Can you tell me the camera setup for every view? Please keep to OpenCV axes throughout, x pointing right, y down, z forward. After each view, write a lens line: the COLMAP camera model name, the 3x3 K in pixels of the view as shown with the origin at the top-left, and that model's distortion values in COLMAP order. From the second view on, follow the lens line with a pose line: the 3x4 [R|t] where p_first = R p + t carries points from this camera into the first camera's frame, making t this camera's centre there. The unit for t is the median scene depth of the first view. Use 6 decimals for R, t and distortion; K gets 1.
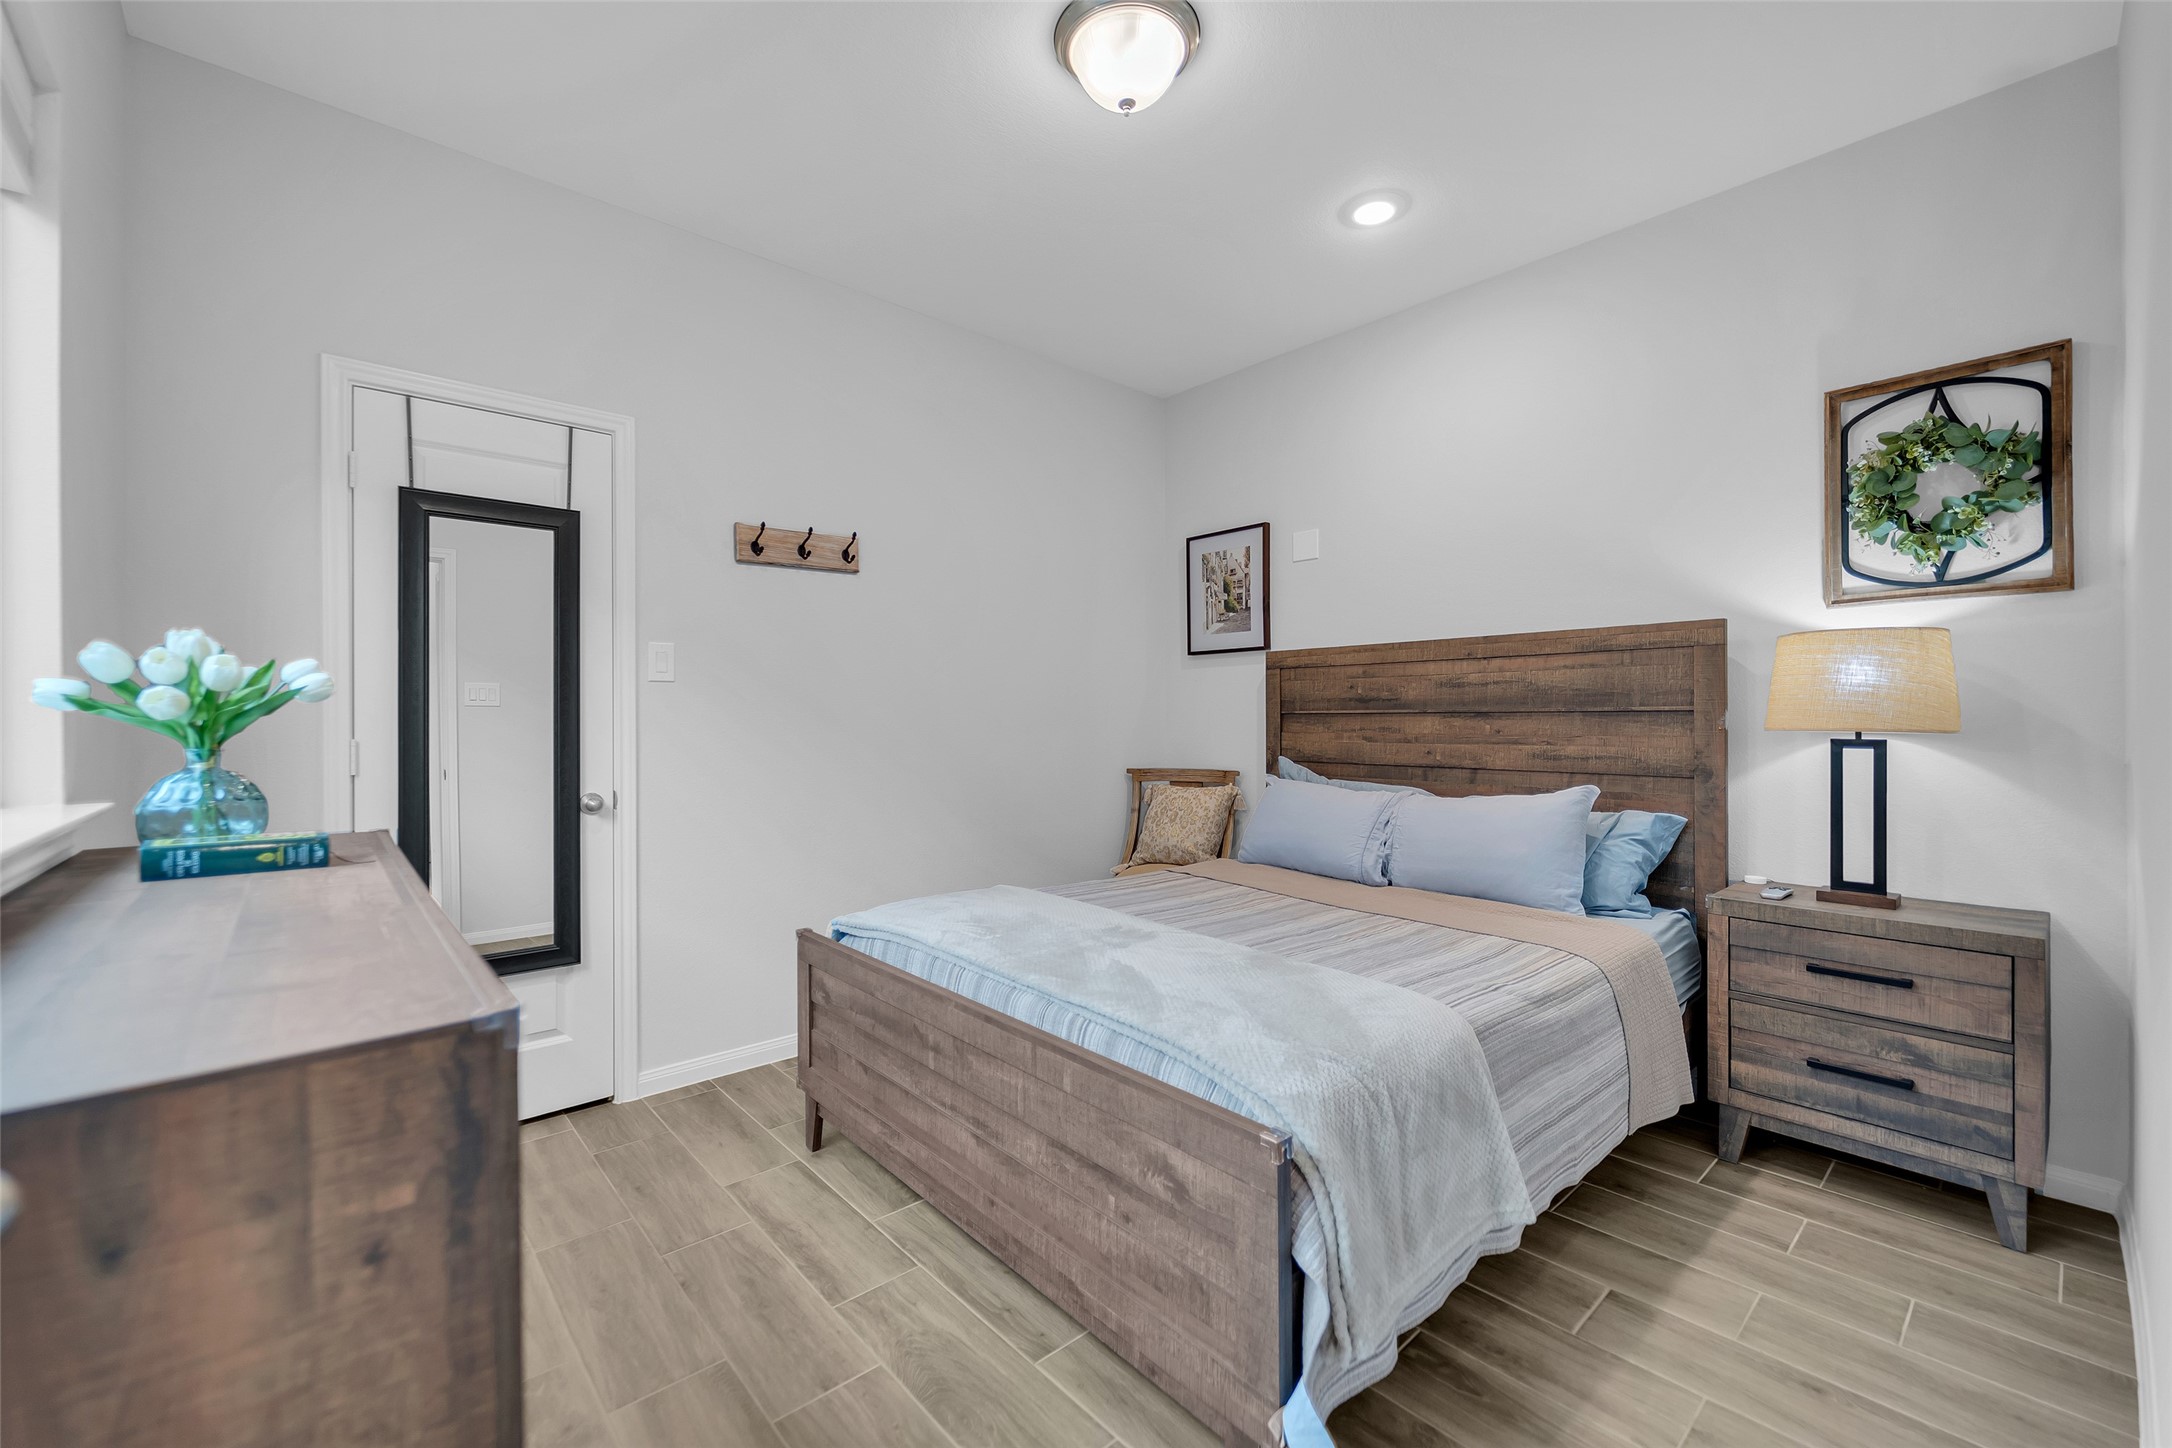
lens RADIAL K [[879.8, 0, 1073.5], [0, 879.8, 725.3], [0, 0, 1]] dist [0.005181, -0.002958]
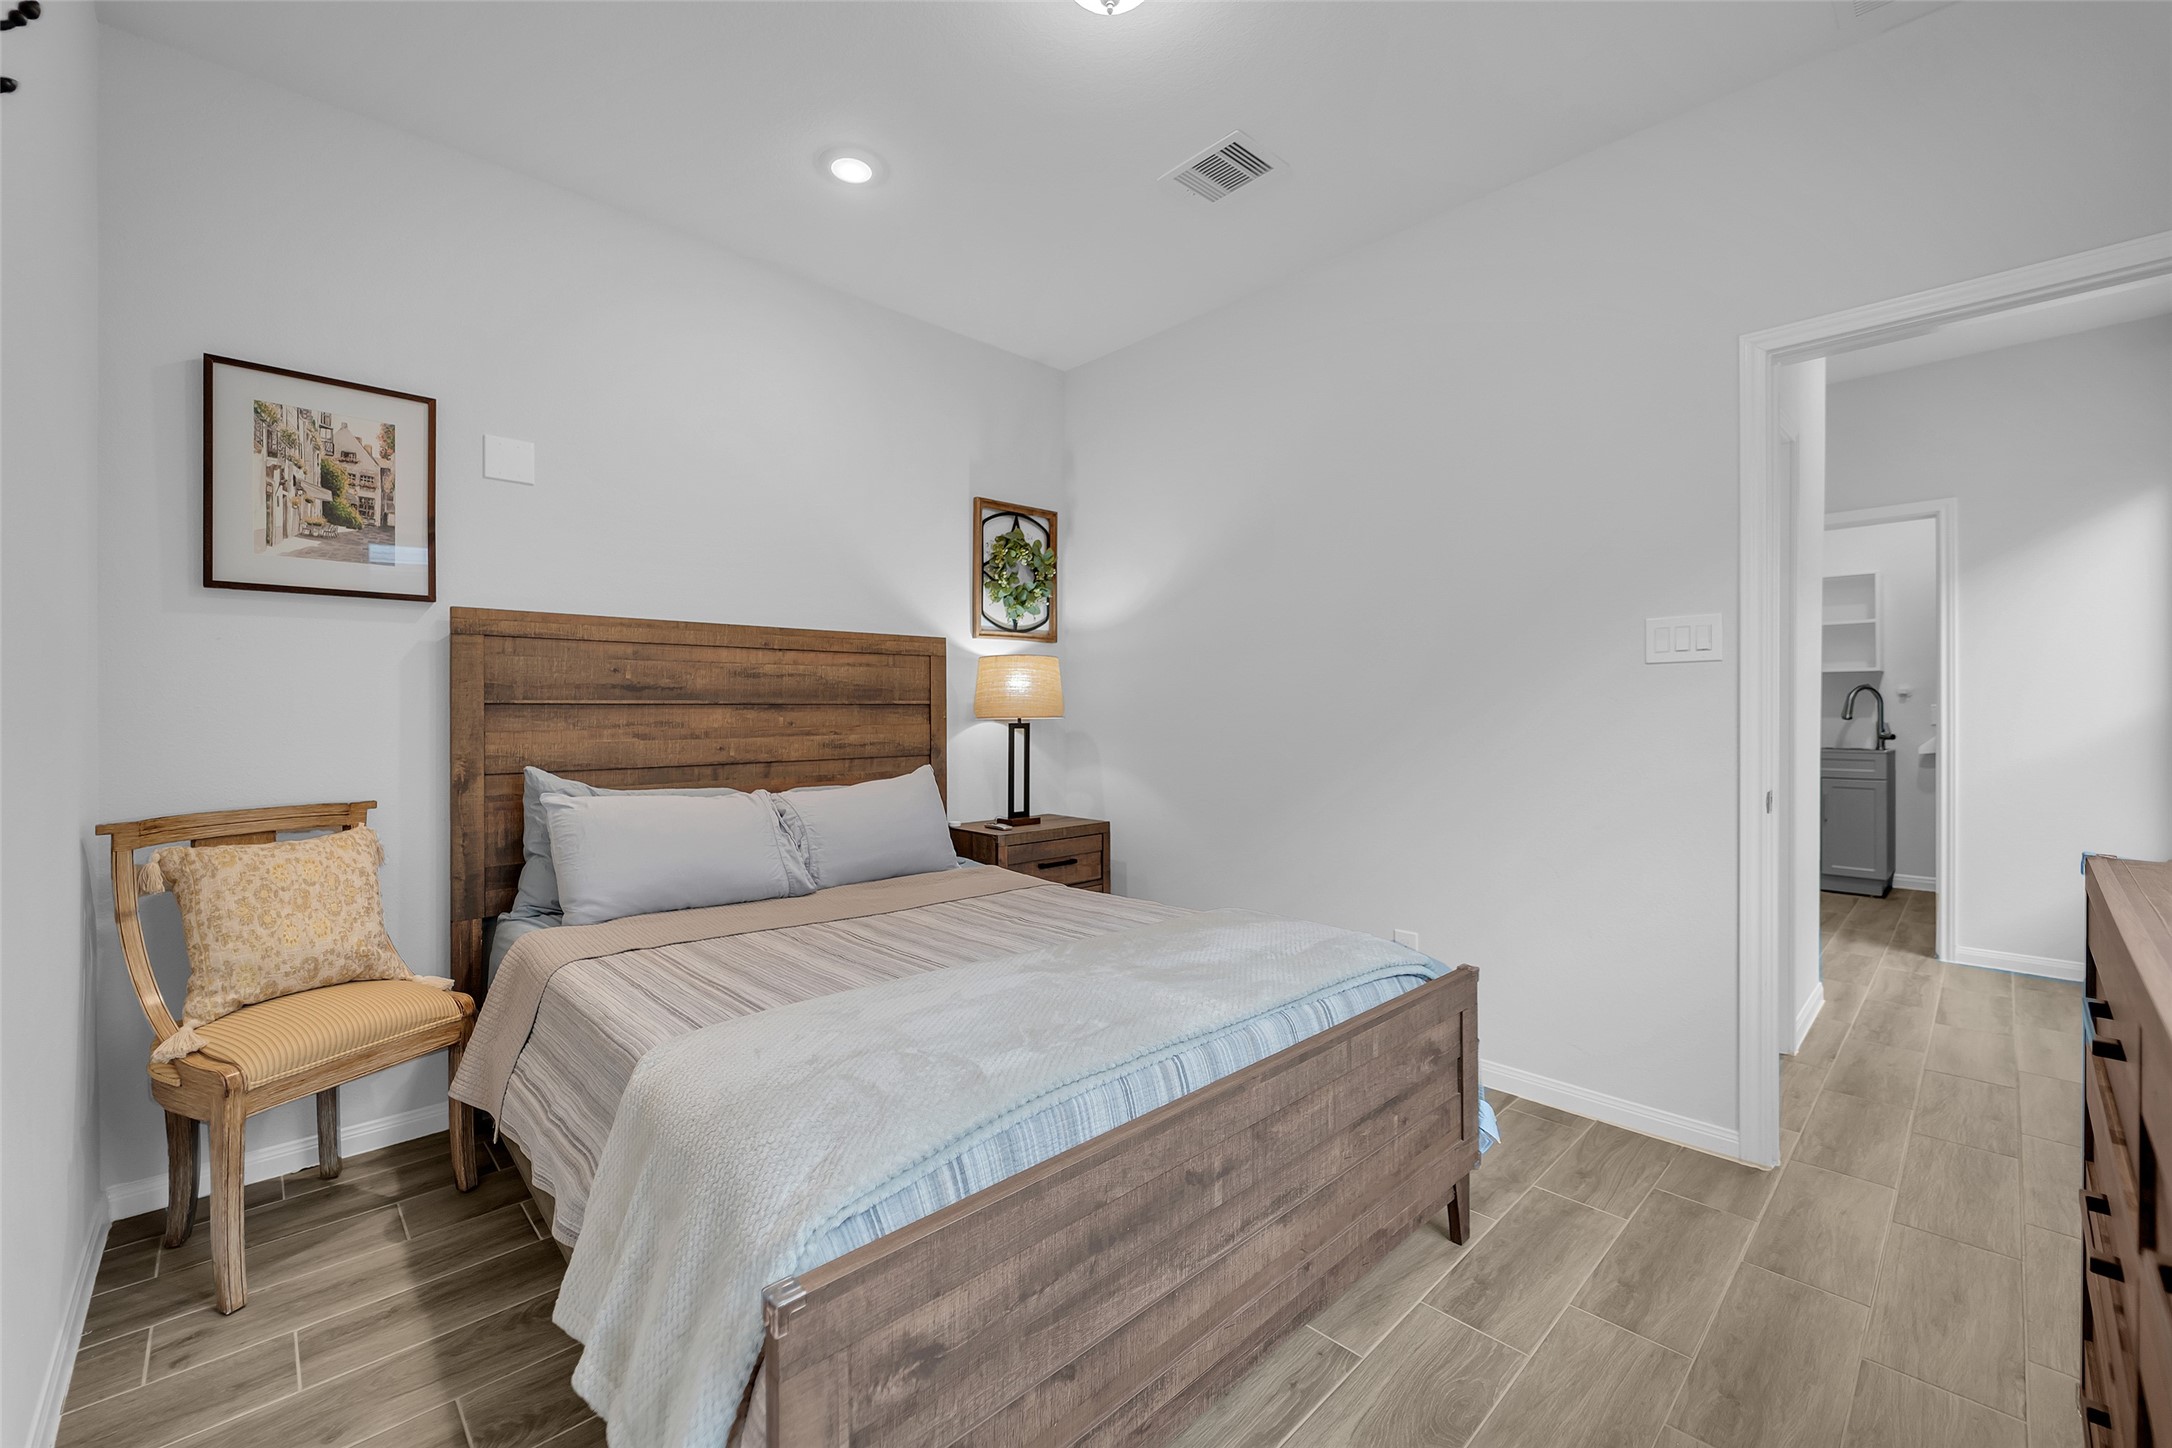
lens RADIAL K [[879.8, 0, 1077.6], [0, 879.8, 710.1], [0, 0, 1]] dist [0.005181, -0.002958]
pose [[-0.041490, 0.001584, 0.999138, -0.560688], [0.011243, 0.999936, -0.001118, -0.003514], [-0.999076, 0.011187, -0.041505, 0.742479]]
